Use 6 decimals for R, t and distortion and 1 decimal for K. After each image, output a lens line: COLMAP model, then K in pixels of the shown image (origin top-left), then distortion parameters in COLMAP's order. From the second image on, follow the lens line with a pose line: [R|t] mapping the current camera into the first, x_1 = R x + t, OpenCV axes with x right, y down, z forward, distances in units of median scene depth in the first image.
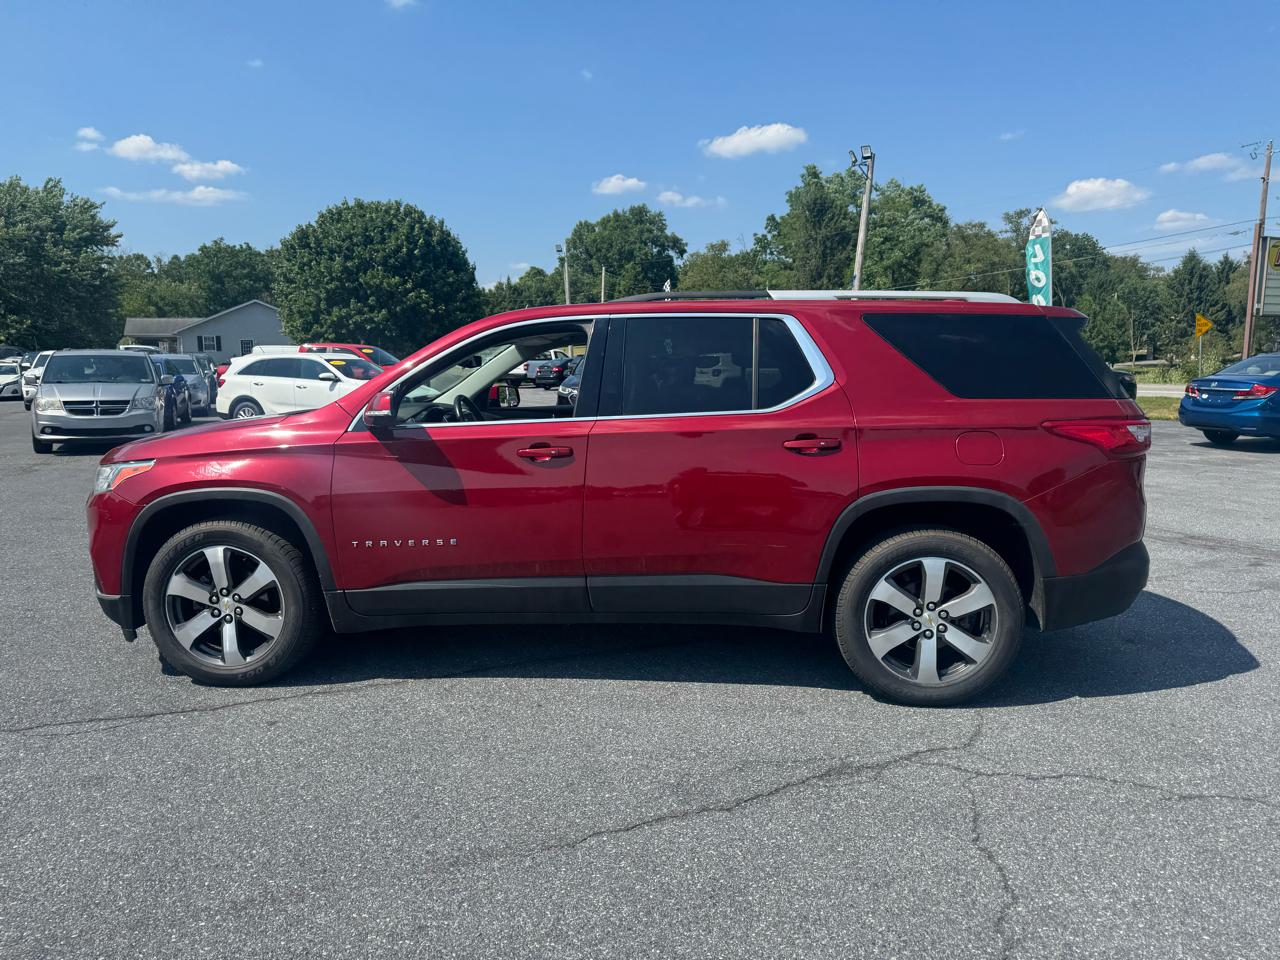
lens RADIAL K [[901.8, 0, 649.1], [0, 901.8, 473.4], [0, 0, 1]] dist [0.043279, -0.049651]
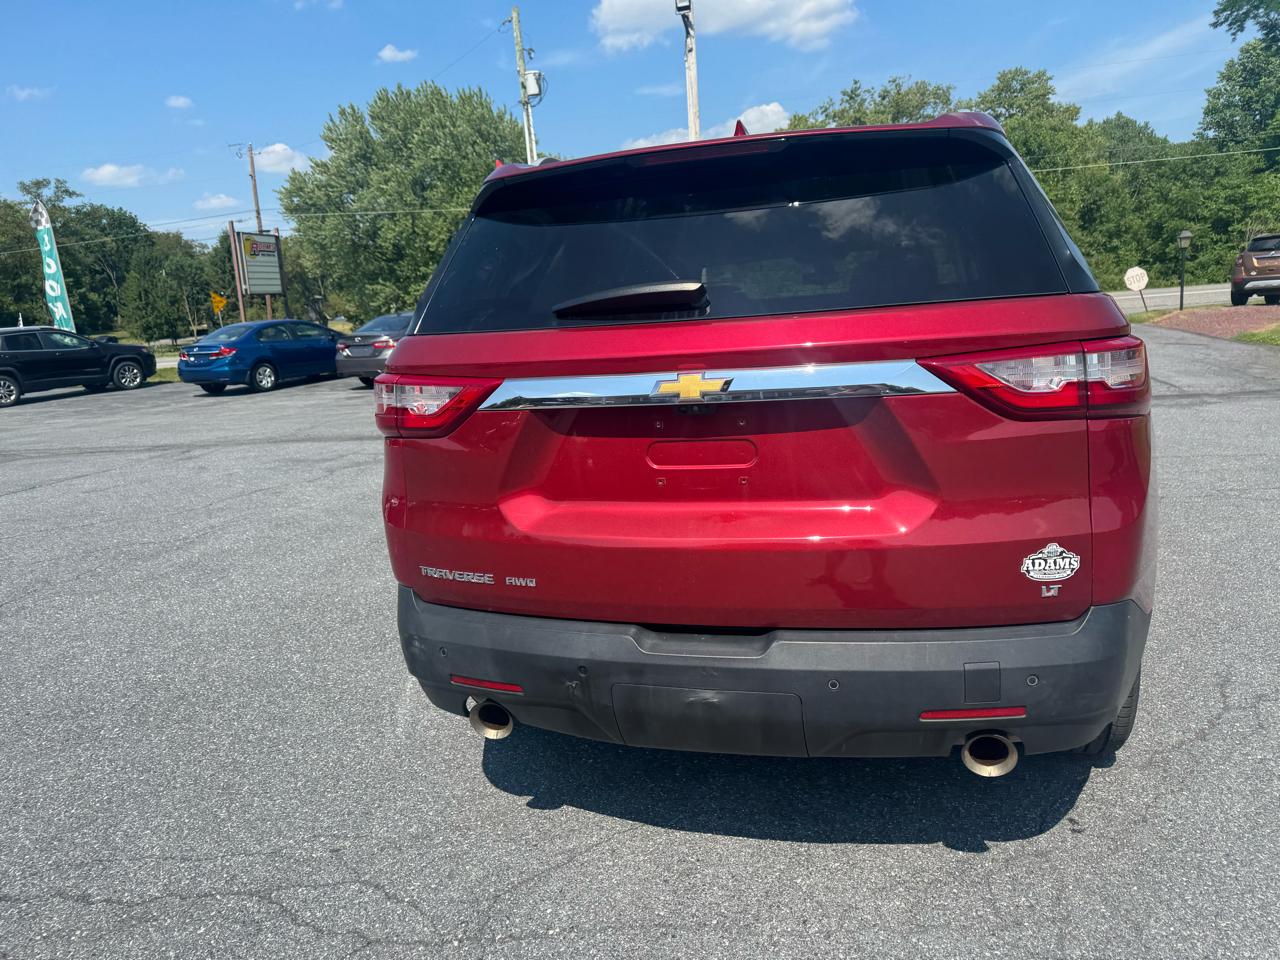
lens RADIAL K [[901.8, 0, 651.0], [0, 901.8, 484.6], [0, 0, 1]] dist [0.043279, -0.049651]
pose [[0.590394, -0.189569, 0.784537, -0.057478], [0.159143, 0.980285, 0.117107, 0.035671], [-0.791270, 0.055714, 0.608923, -0.257701]]
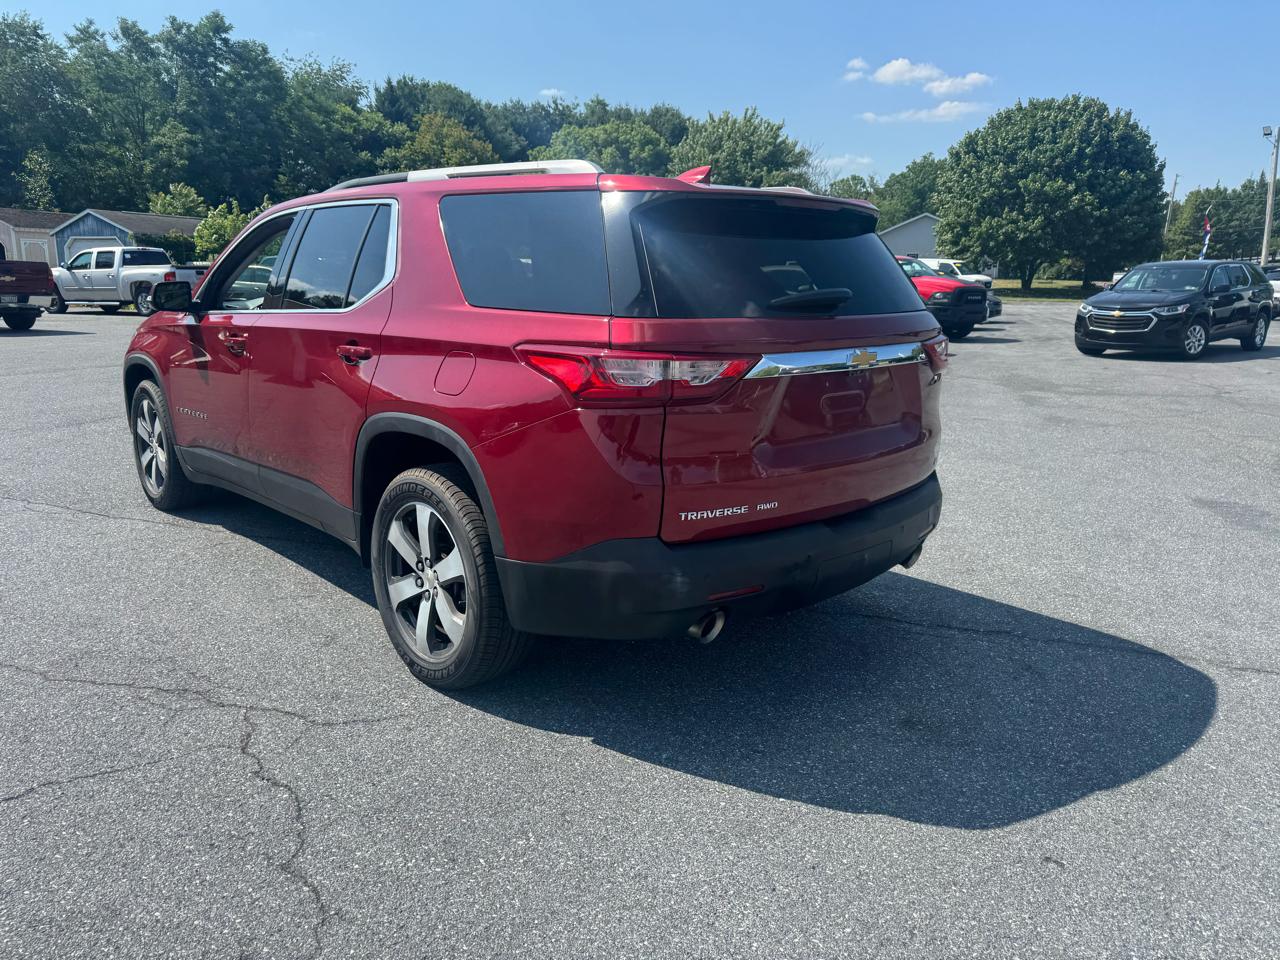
lens RADIAL K [[901.8, 0, 640.1], [0, 901.8, 463.4], [0, 0, 1]] dist [0.043279, -0.049651]
pose [[0.730815, 0.151707, -0.665503, 0.205637], [-0.097217, 0.988183, 0.118506, -0.011767], [0.675617, -0.021908, 0.736927, 0.112374]]
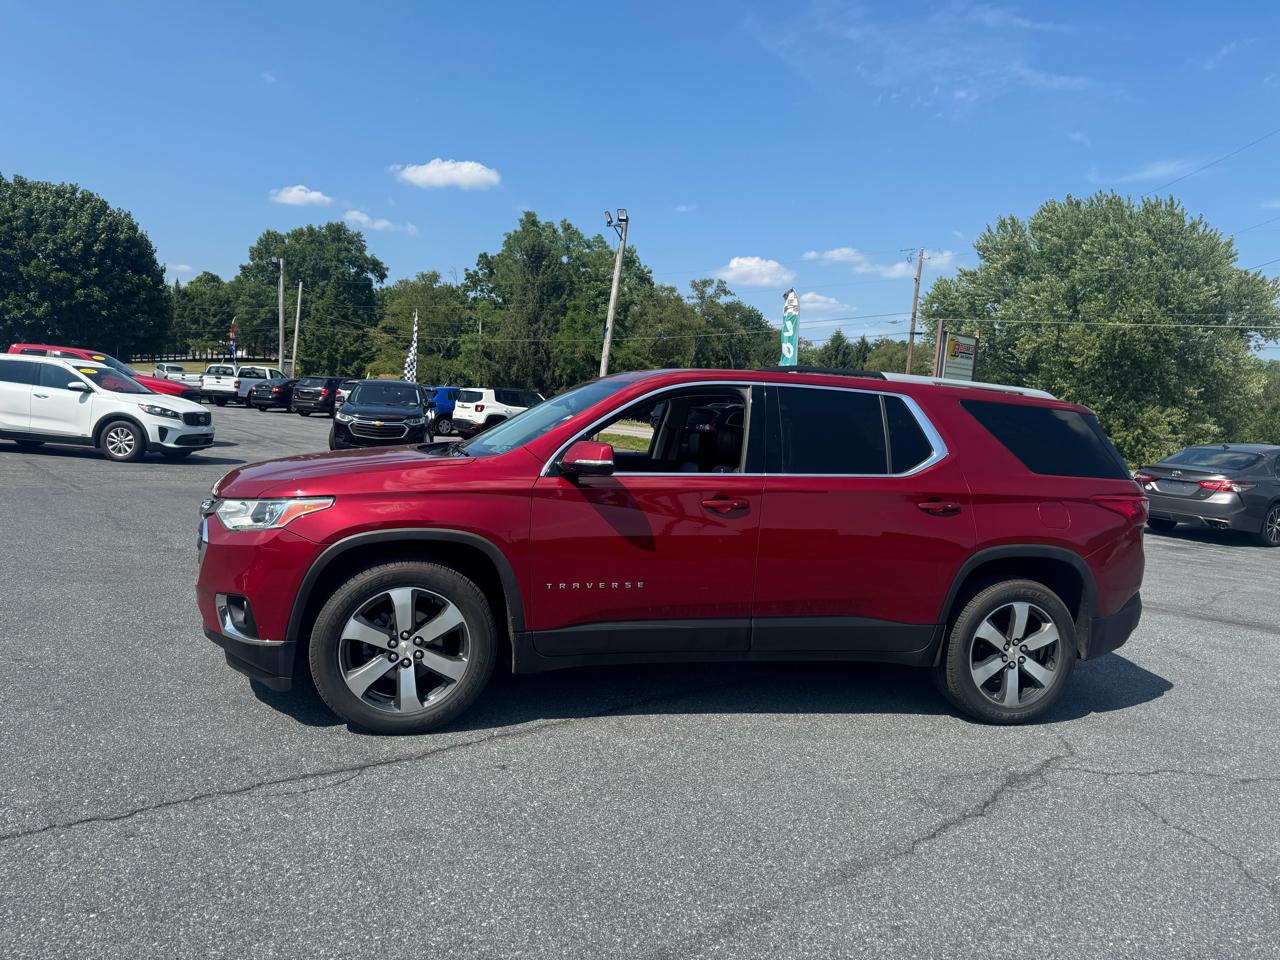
lens RADIAL K [[901.8, 0, 637.2], [0, 901.8, 471.3], [0, 0, 1]] dist [0.043279, -0.049651]
pose [[0.943352, 0.049291, 0.328113, -0.124270], [-0.035548, 0.998226, -0.047755, -0.001618], [-0.329885, 0.033386, 0.943431, -0.000330]]
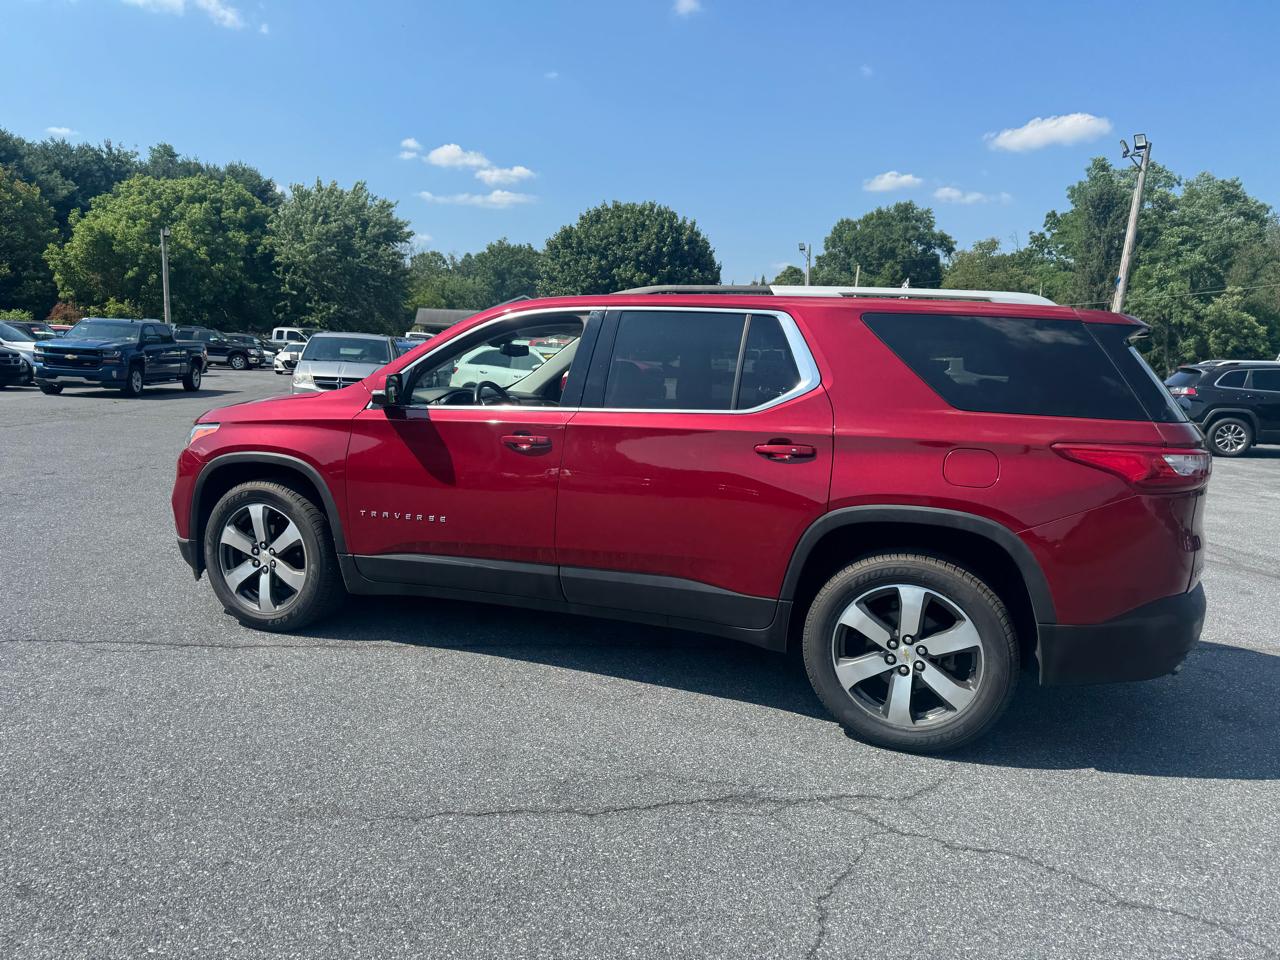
lens RADIAL K [[901.8, 0, 630.0], [0, 901.8, 470.3], [0, 0, 1]] dist [0.043279, -0.049651]
pose [[0.955173, 0.076915, -0.285883, 0.061506], [-0.077551, 0.996947, 0.009114, -0.001561], [0.285711, 0.013465, 0.958221, 0.012457]]
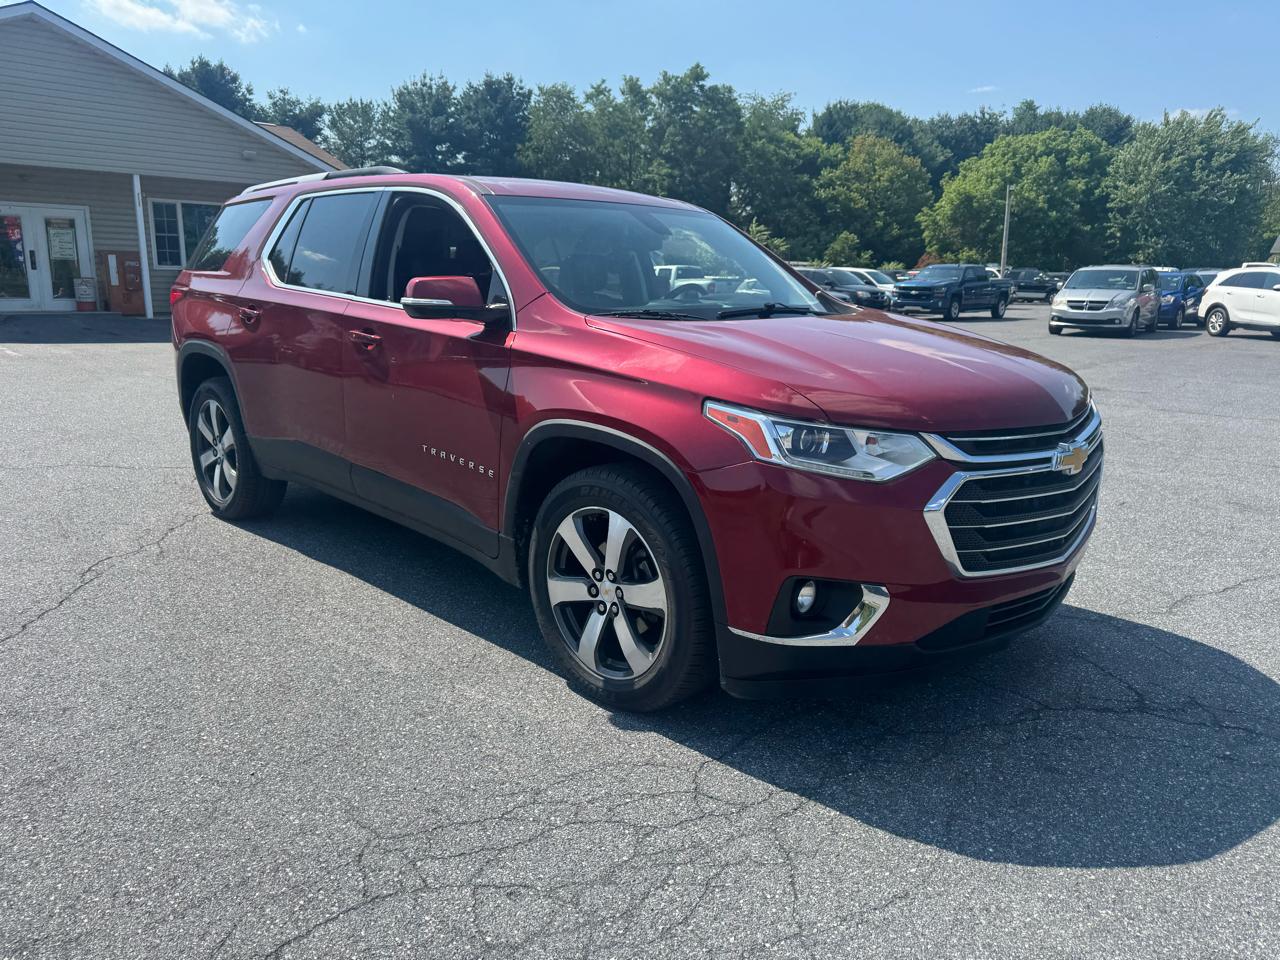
lens RADIAL K [[901.8, 0, 651.5], [0, 901.8, 473.7], [0, 0, 1]] dist [0.043279, -0.049651]
pose [[0.410456, 0.196497, -0.890457, 0.391614], [-0.117696, 0.979755, 0.161951, 0.033368], [0.904253, 0.038330, 0.425273, -0.222971]]
